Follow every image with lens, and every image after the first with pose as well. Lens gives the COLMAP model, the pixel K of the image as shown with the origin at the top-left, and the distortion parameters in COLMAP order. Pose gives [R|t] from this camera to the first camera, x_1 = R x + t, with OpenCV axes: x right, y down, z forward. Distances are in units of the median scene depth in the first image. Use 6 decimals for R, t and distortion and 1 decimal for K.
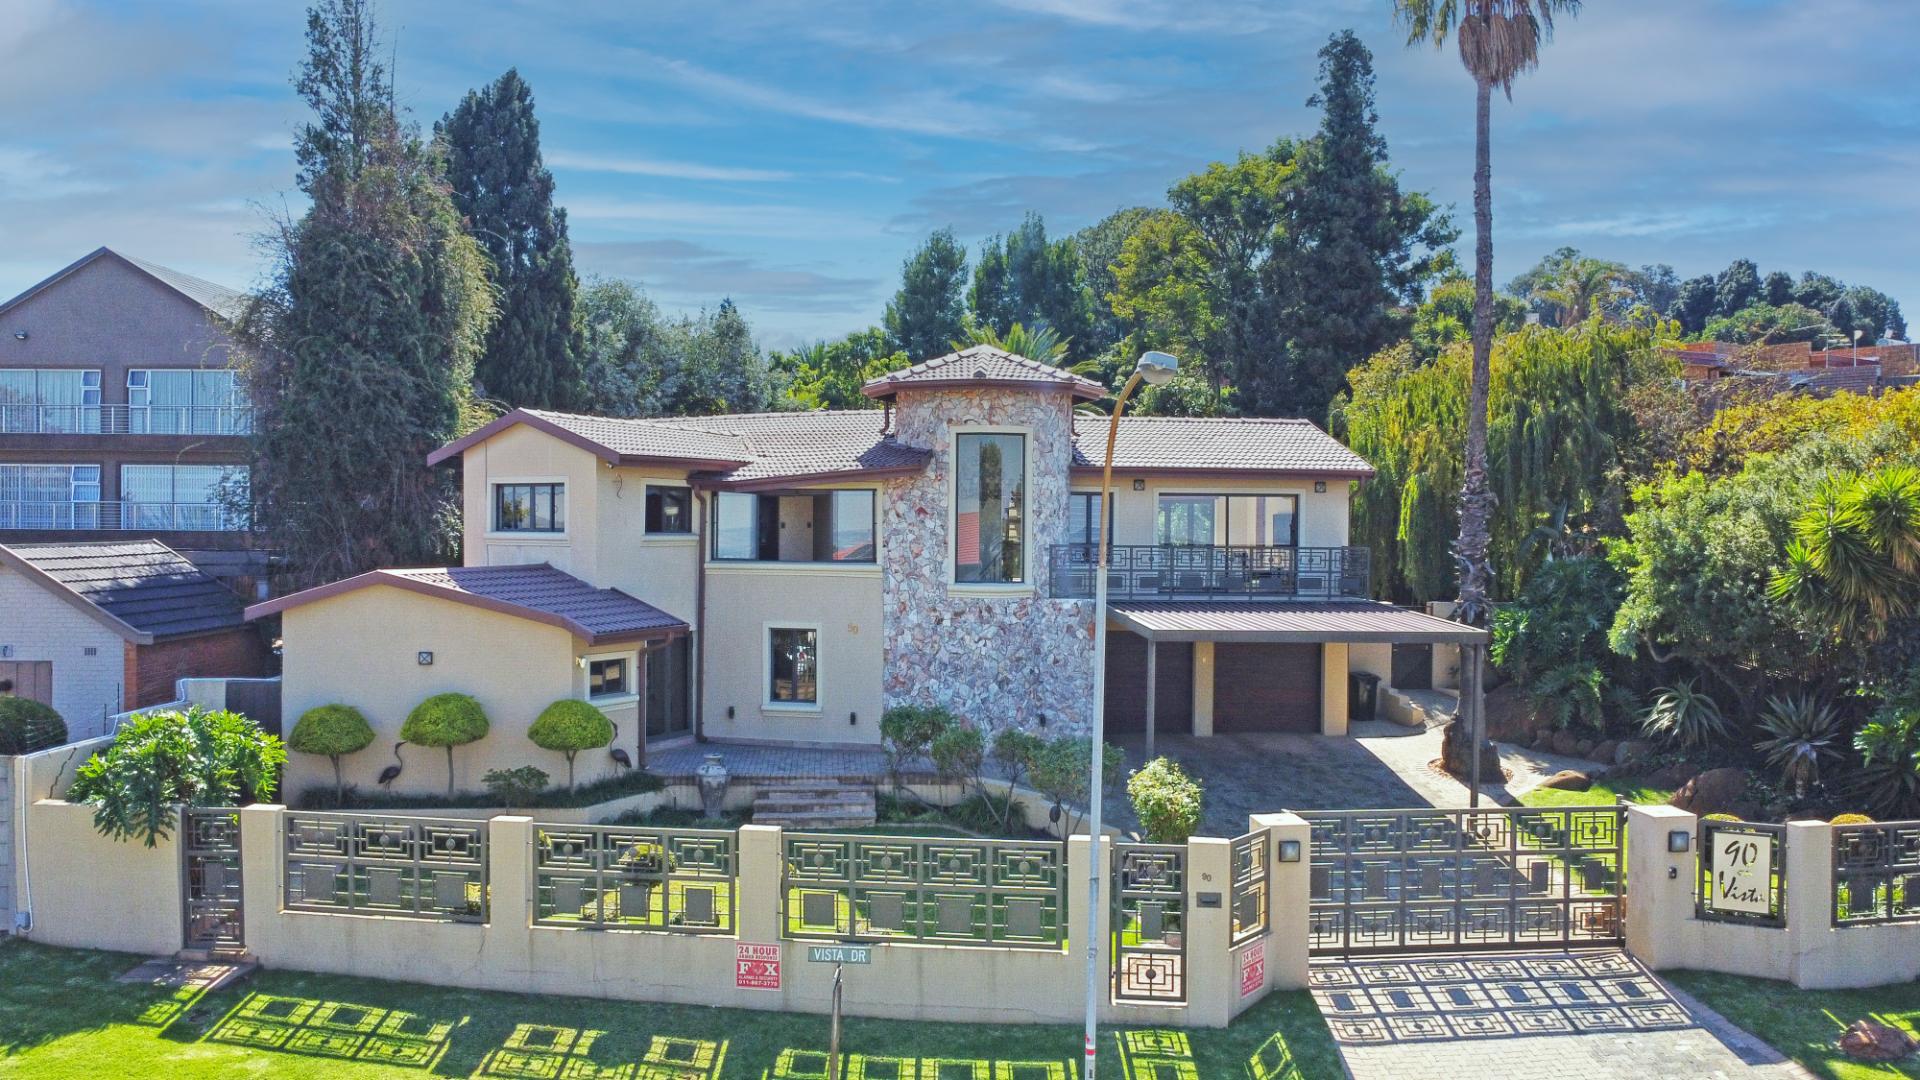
lens RADIAL K [[1395.2, 0, 960.0], [0, 1395.2, 540.0], [0, 0, 1]] dist [-0.018743, 0.007922]
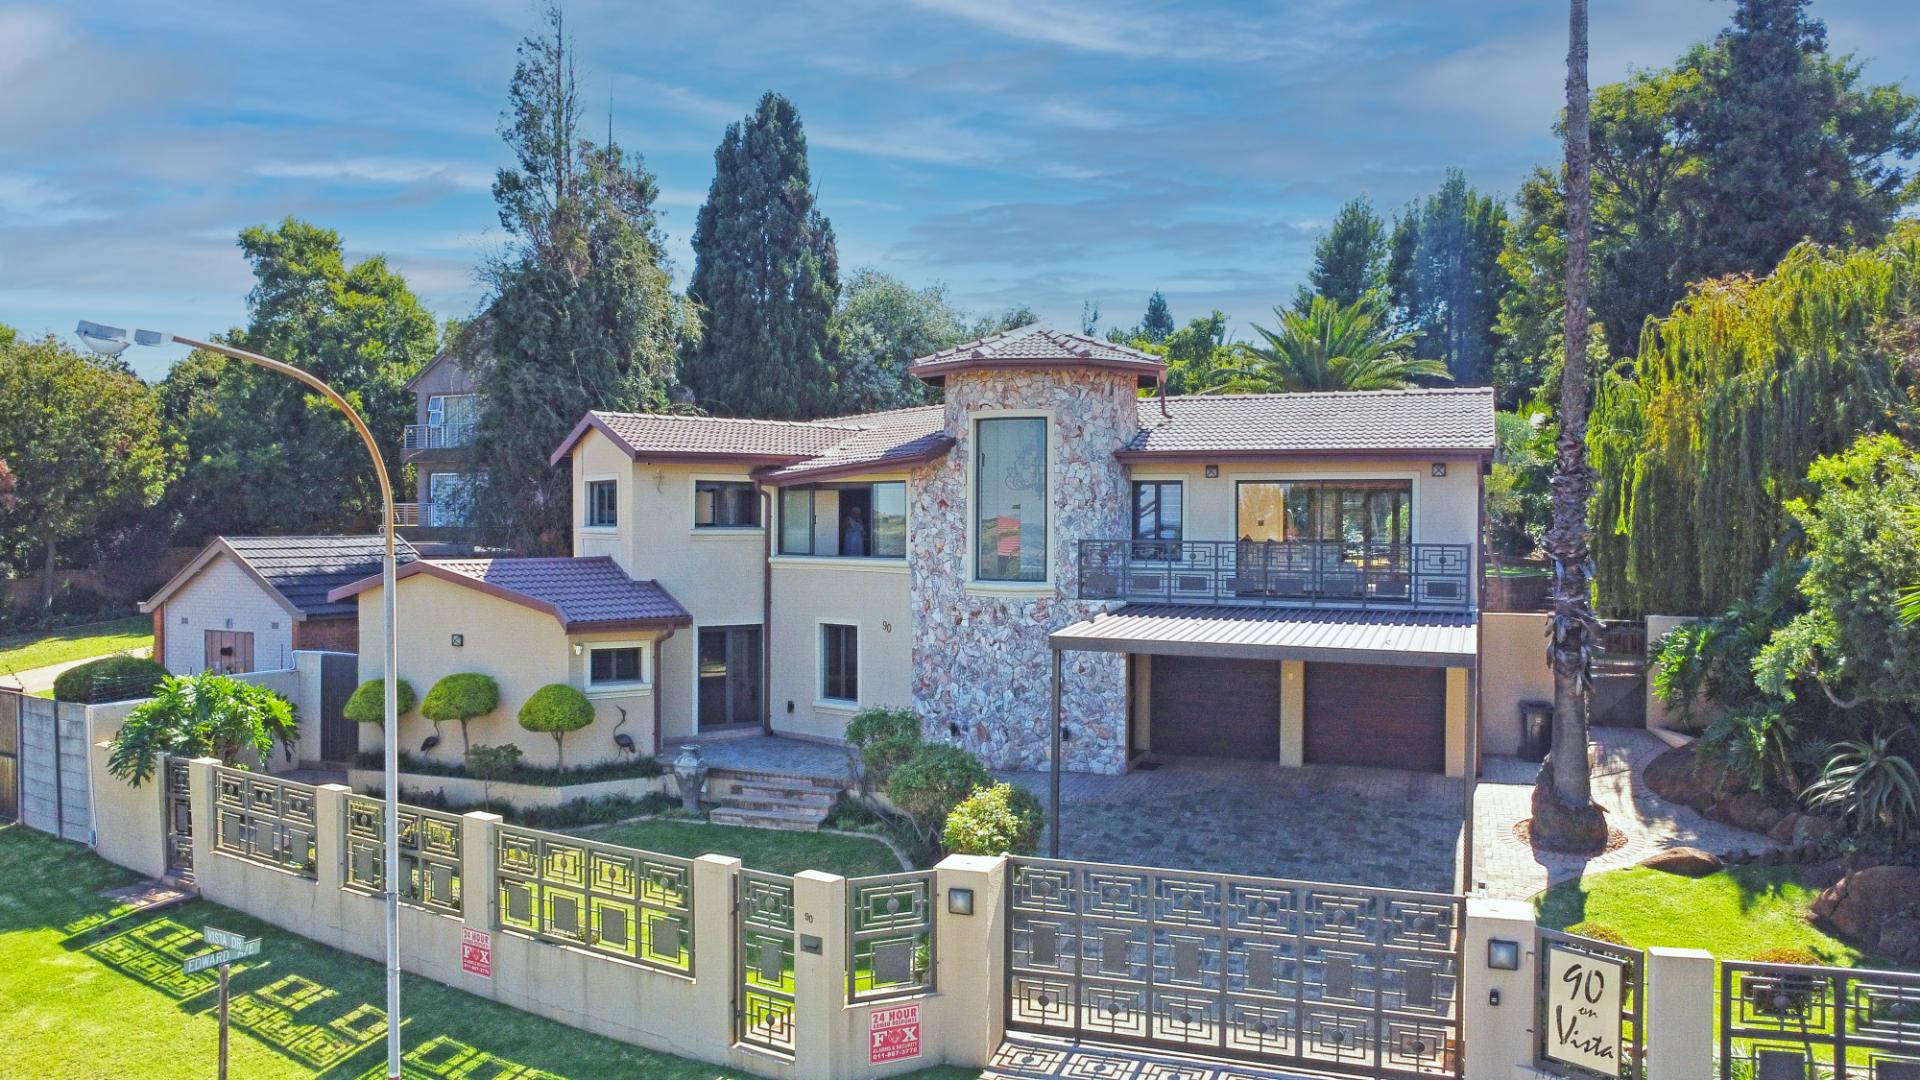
lens RADIAL K [[1395.2, 0, 960.0], [0, 1395.2, 540.0], [0, 0, 1]] dist [-0.018743, 0.007922]
pose [[0.895775, 0.002372, -0.444501, 0.401968], [-0.002613, 0.999997, 0.000071, 0.003823], [0.444500, 0.001098, 0.895778, 0.163619]]
